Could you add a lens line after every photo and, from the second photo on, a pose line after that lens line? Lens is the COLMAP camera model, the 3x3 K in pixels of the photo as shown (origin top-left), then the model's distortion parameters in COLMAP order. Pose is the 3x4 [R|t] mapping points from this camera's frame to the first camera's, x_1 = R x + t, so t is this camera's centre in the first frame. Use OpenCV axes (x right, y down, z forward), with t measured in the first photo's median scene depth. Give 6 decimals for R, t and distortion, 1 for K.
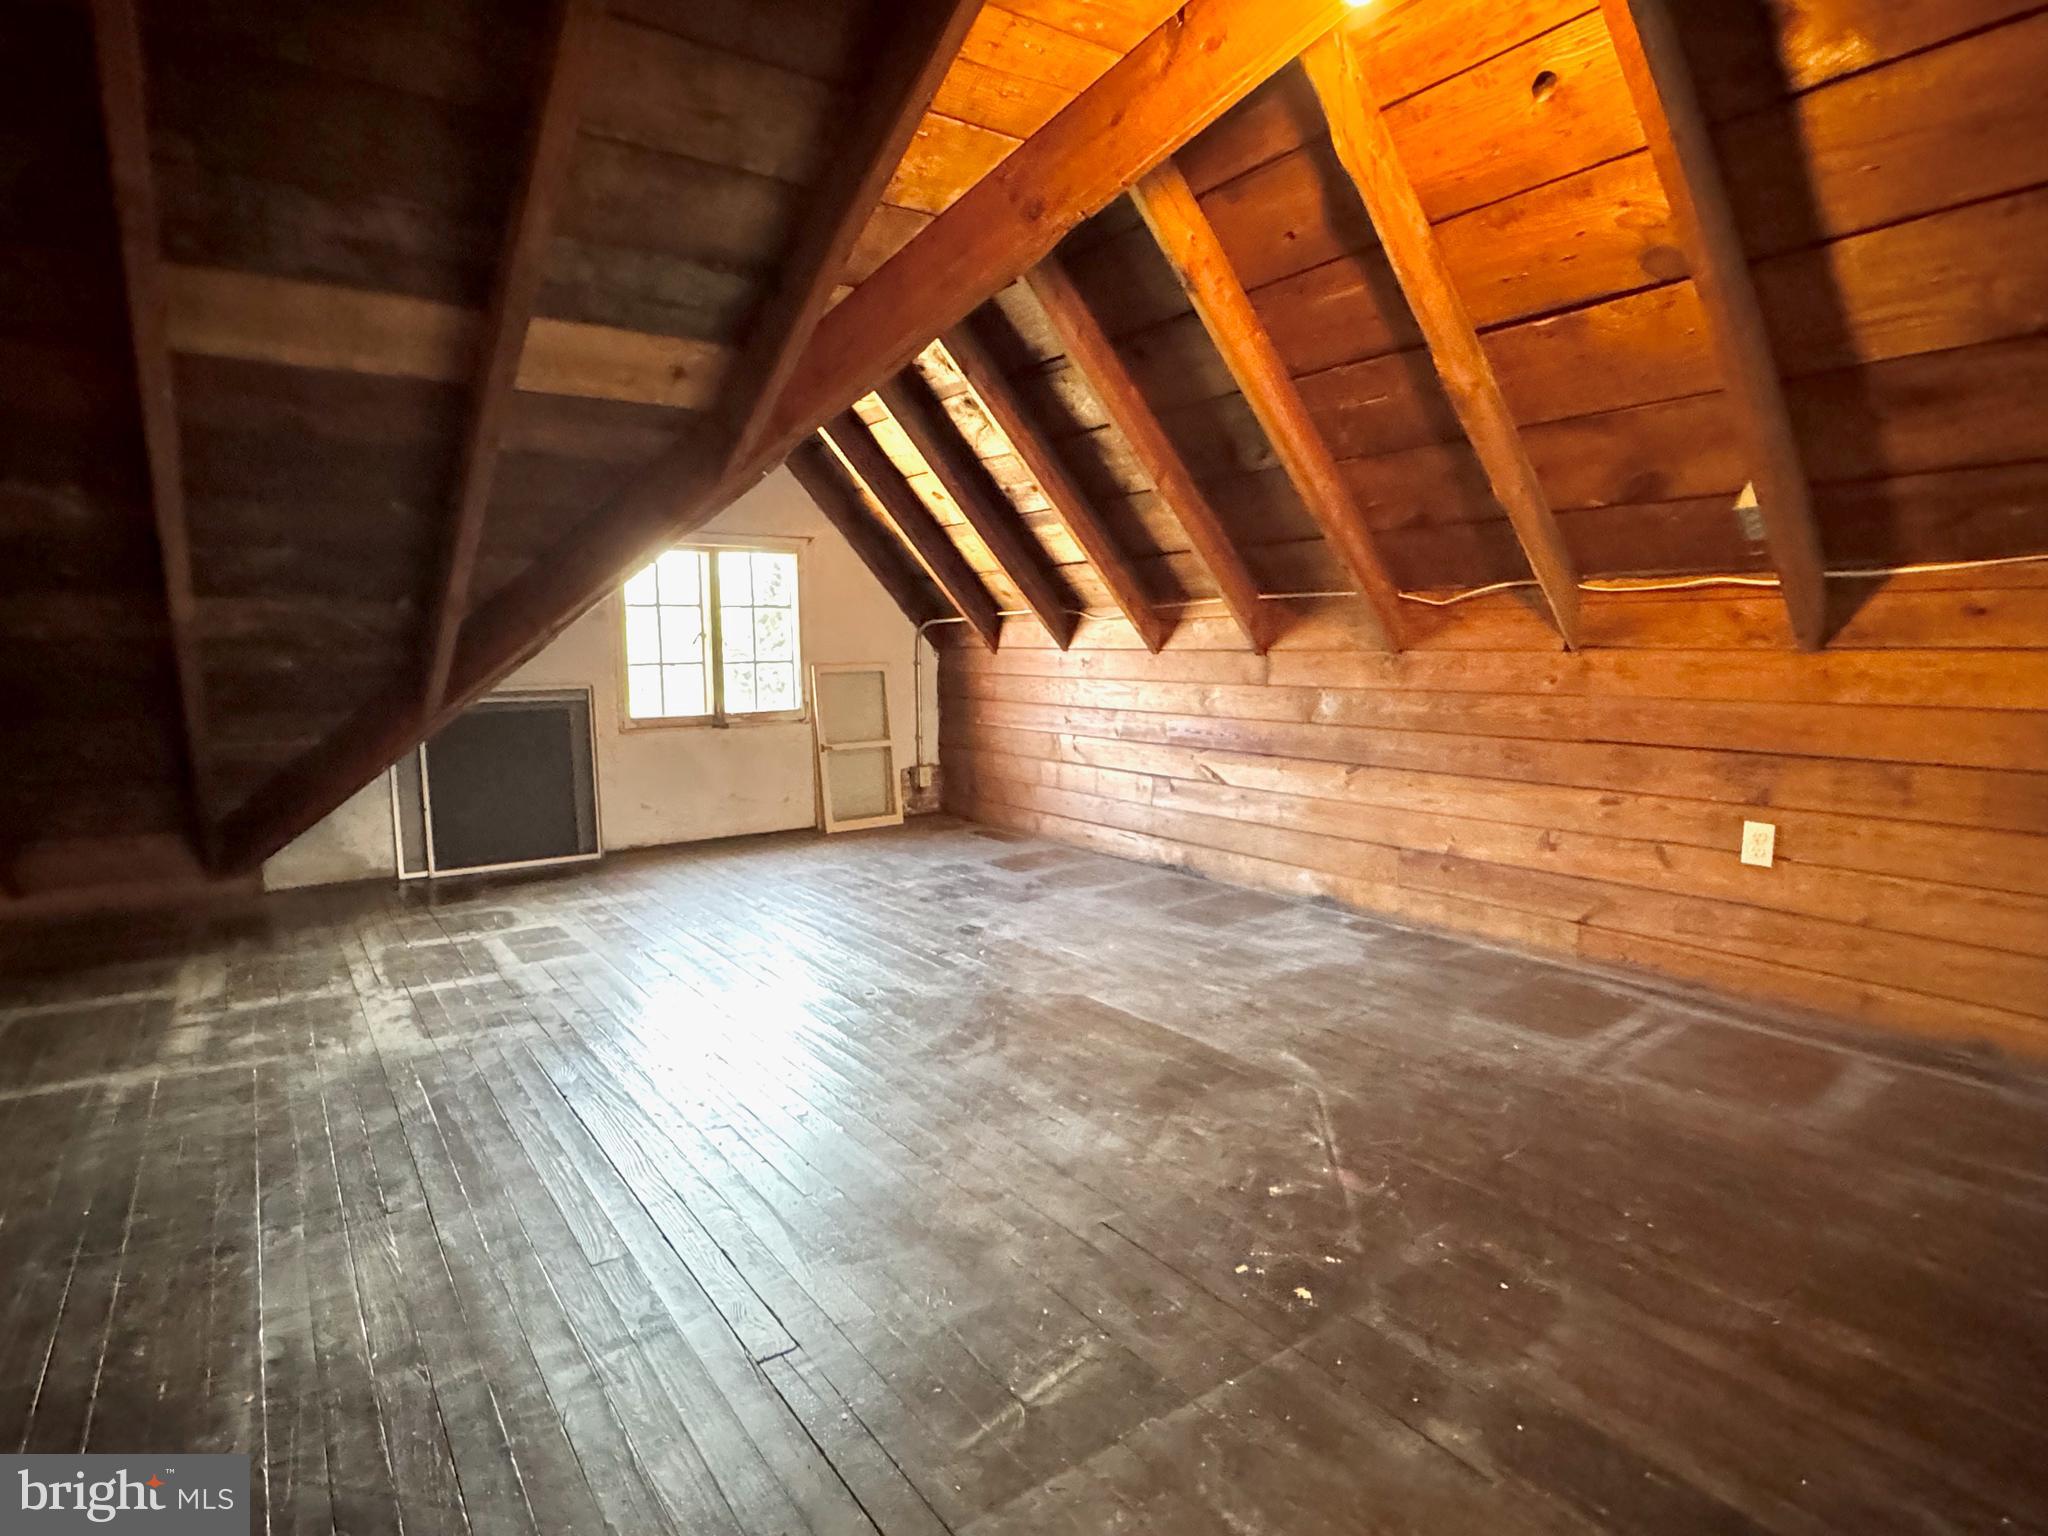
lens RADIAL K [[1097.9, 0, 1017.6], [0, 1097.9, 769.3], [0, 0, 1]] dist [-0.001977, -0.001626]
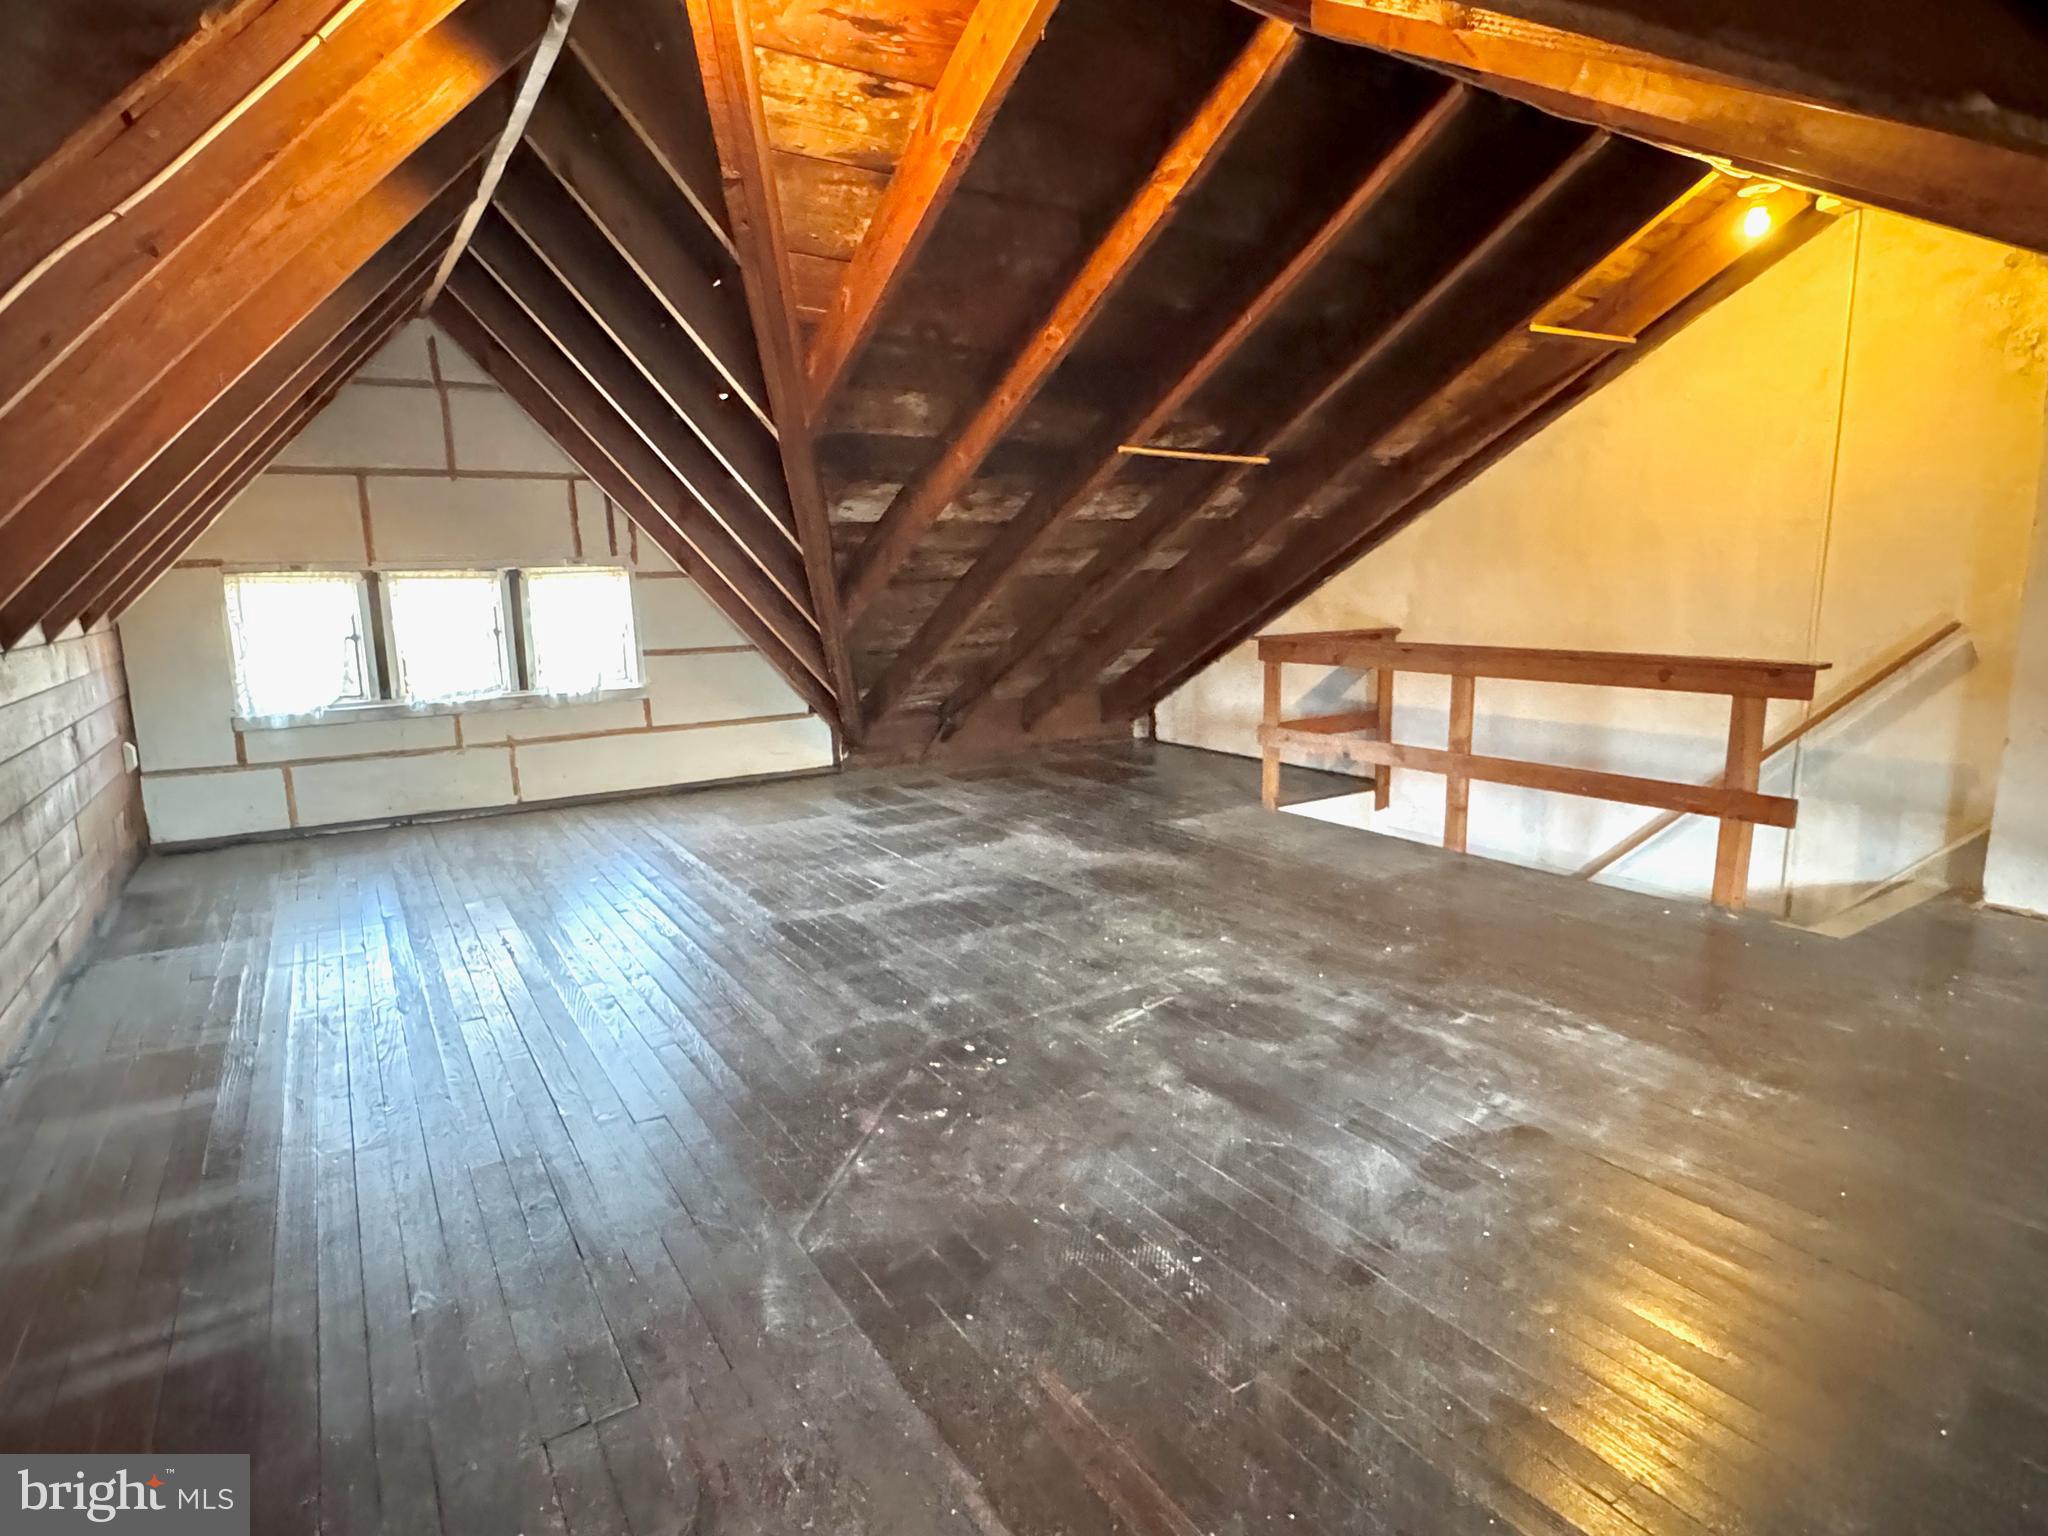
lens RADIAL K [[1097.9, 0, 1017.6], [0, 1097.9, 769.3], [0, 0, 1]] dist [-0.001977, -0.001626]
pose [[-0.998407, 0.019405, 0.052975, 0.086302], [0.033780, 0.957681, 0.285842, -0.290500], [-0.045186, 0.287176, -0.956811, 2.003056]]
